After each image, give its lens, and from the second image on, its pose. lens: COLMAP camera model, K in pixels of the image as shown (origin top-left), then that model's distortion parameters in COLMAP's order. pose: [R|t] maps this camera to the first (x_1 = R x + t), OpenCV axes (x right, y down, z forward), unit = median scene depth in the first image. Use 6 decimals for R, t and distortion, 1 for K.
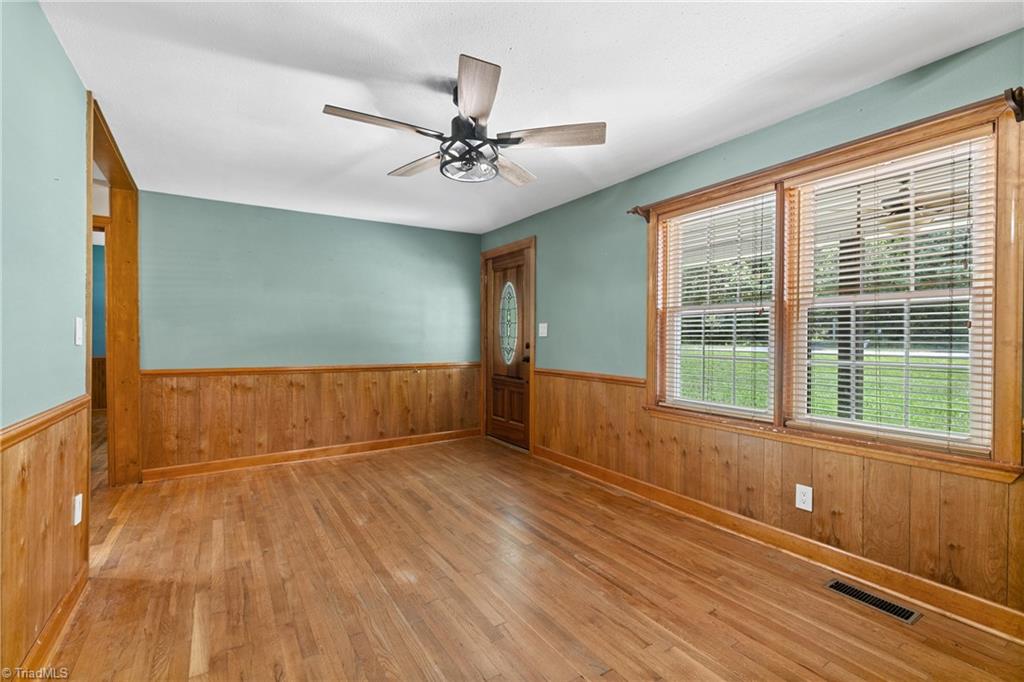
lens RADIAL K [[460.4, 0, 519.4], [0, 460.4, 340.8], [0, 0, 1]] dist [0.002395, -0.000594]
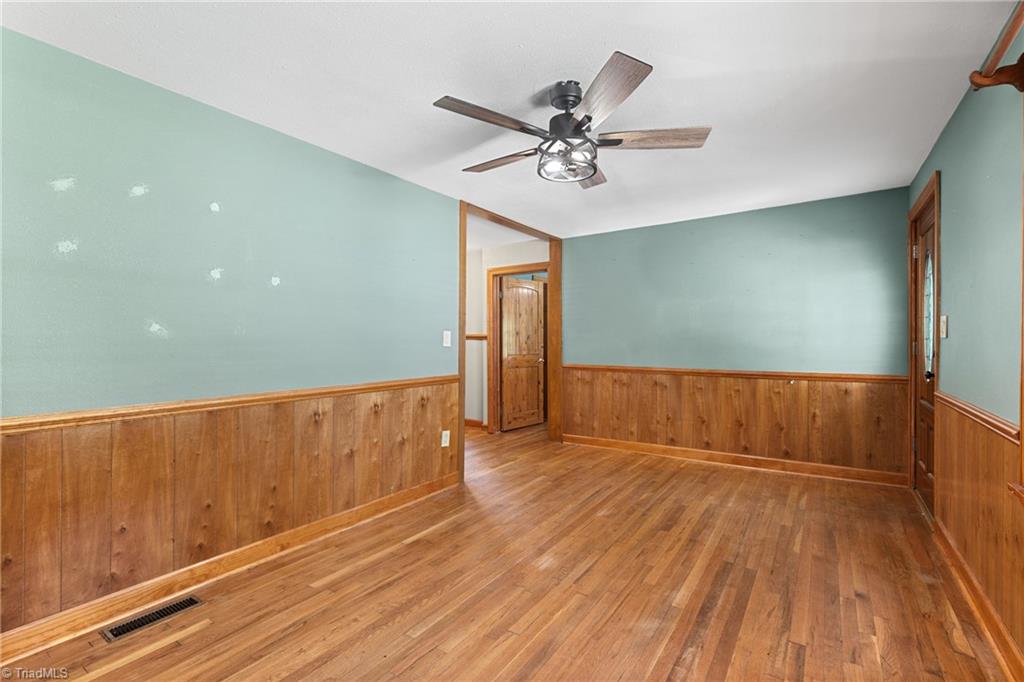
lens RADIAL K [[460.4, 0, 521.9], [0, 460.4, 338.3], [0, 0, 1]] dist [0.002395, -0.000594]
pose [[0.397804, -0.007643, -0.917439, 0.425267], [-0.001271, 0.999960, -0.008881, -0.003574], [0.917470, 0.004699, 0.397778, 0.300465]]
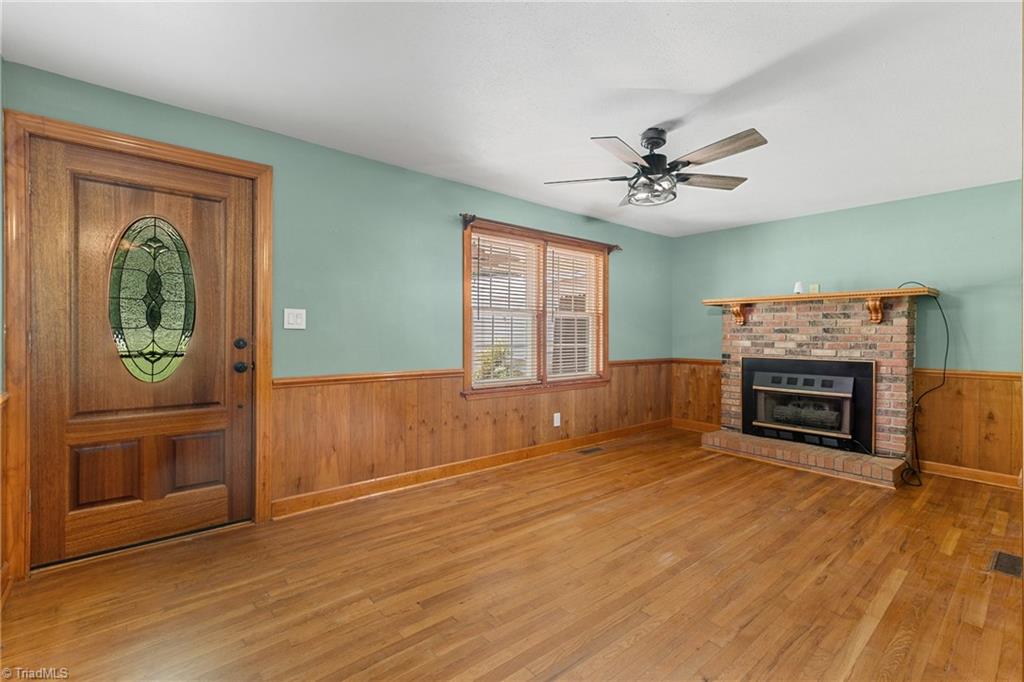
lens RADIAL K [[460.4, 0, 521.2], [0, 460.4, 337.7], [0, 0, 1]] dist [0.002395, -0.000594]
pose [[-0.136922, -0.013996, 0.990483, -0.722965], [-0.001451, 0.999902, 0.013929, -0.007192], [-0.990581, 0.000470, -0.136929, 0.858723]]
